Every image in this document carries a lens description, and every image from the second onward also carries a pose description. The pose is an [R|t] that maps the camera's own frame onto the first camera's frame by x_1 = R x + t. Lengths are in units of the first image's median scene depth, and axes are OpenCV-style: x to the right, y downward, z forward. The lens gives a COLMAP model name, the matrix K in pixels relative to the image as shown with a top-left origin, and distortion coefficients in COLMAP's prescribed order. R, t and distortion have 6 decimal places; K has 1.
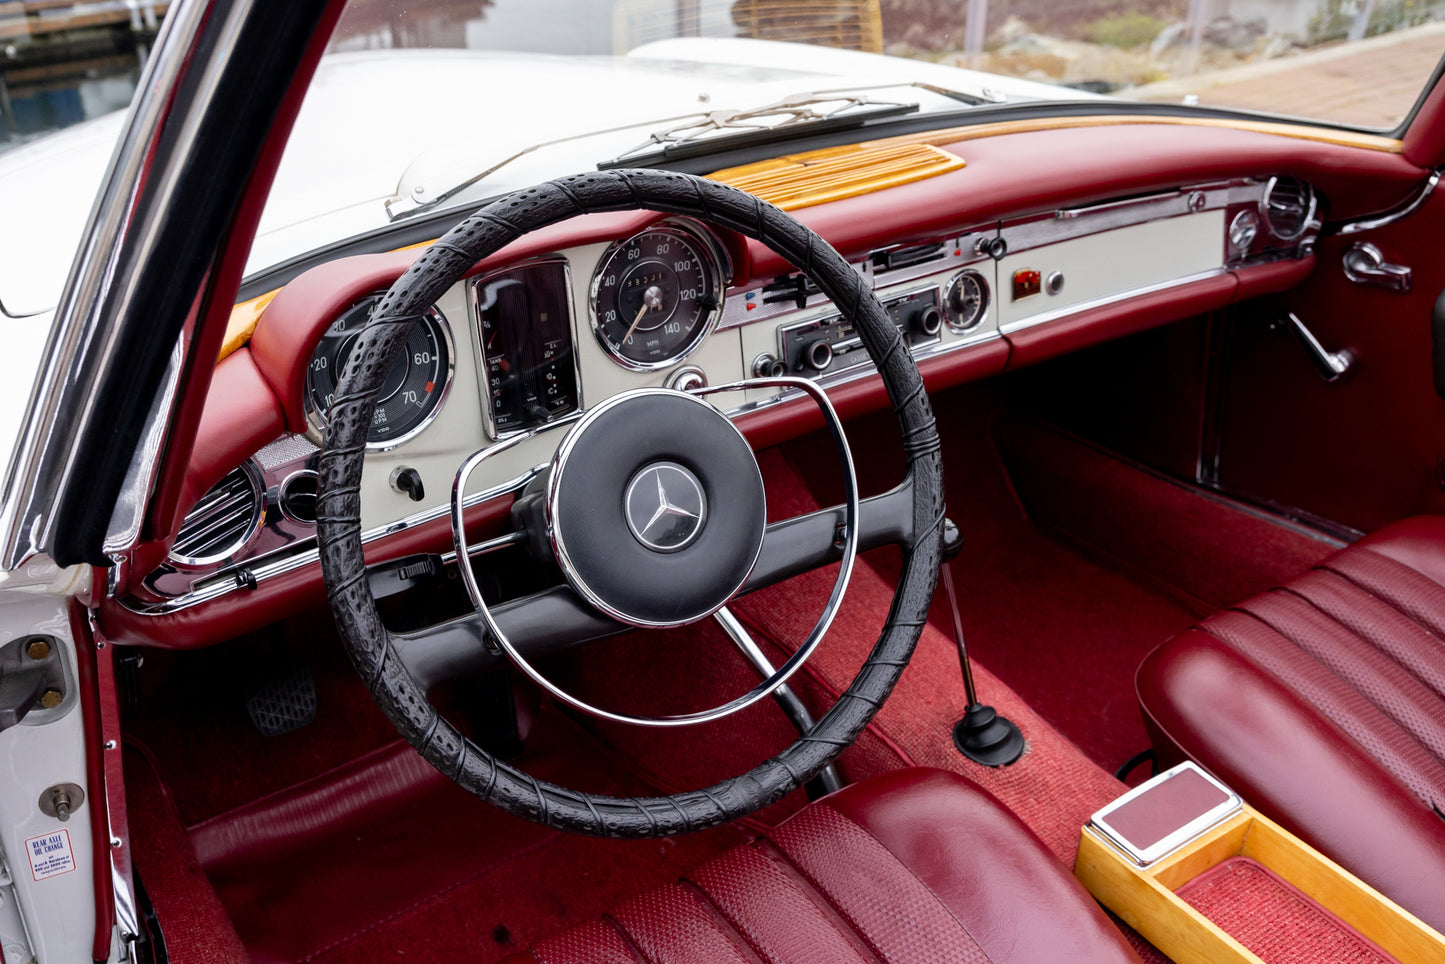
lens RADIAL K [[1188.7, 0, 722.5], [0, 1188.7, 482.0], [0, 0, 1]] dist [0.000113, -0.008836]
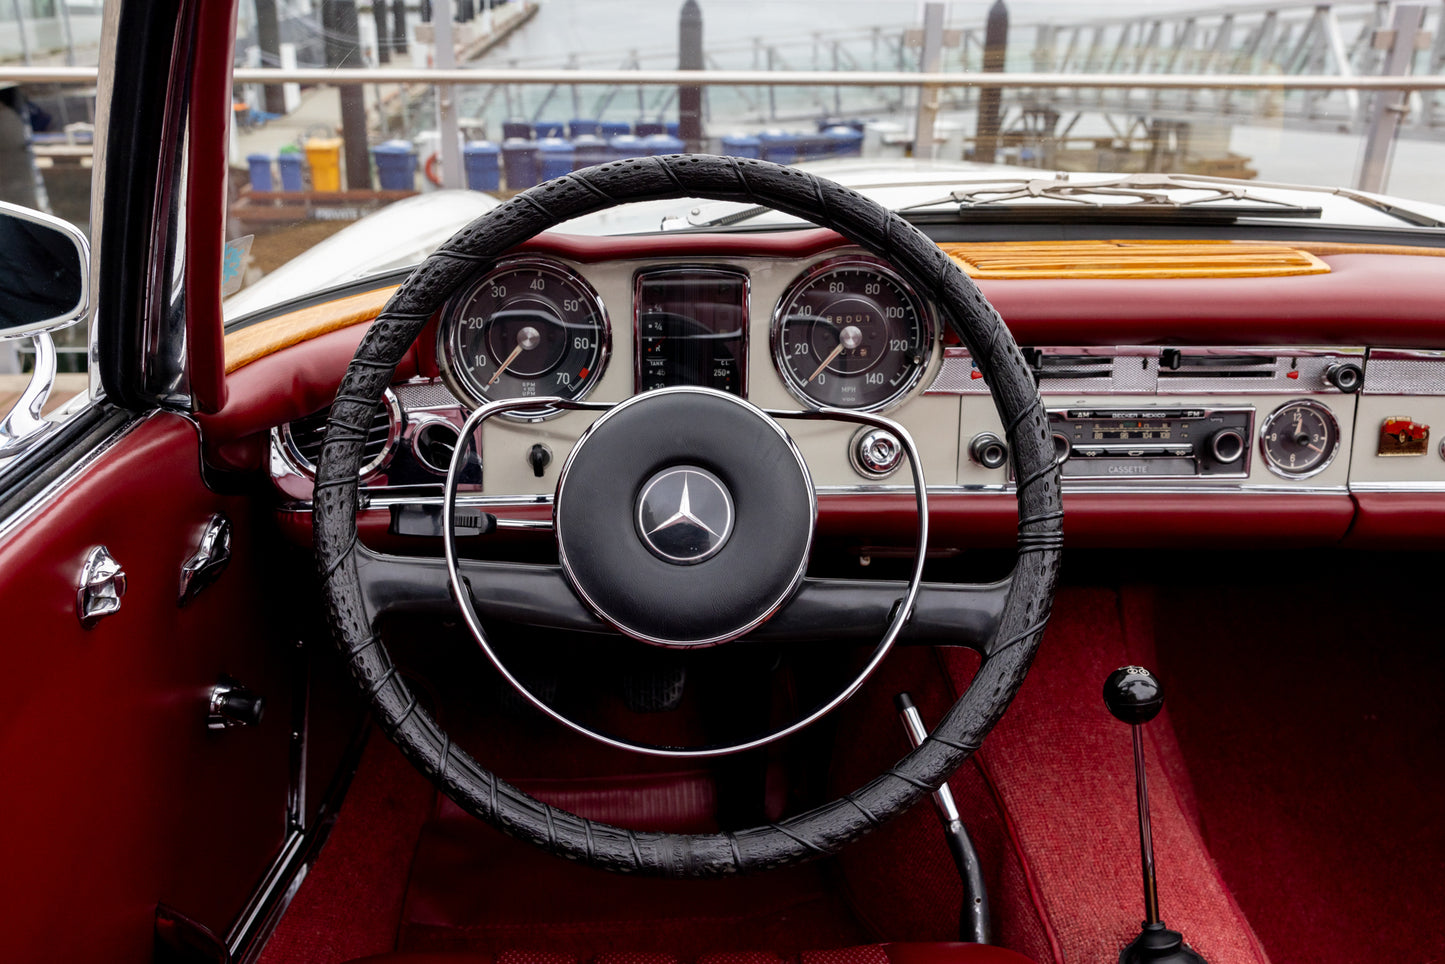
lens RADIAL K [[1188.7, 0, 722.5], [0, 1188.7, 482.0], [0, 0, 1]] dist [0.000113, -0.008836]
pose [[0.851951, 0.209429, -0.479915, 0.274390], [-0.271677, 0.960310, -0.063216, 0.032363], [0.447628, 0.184239, 0.875034, 0.142132]]
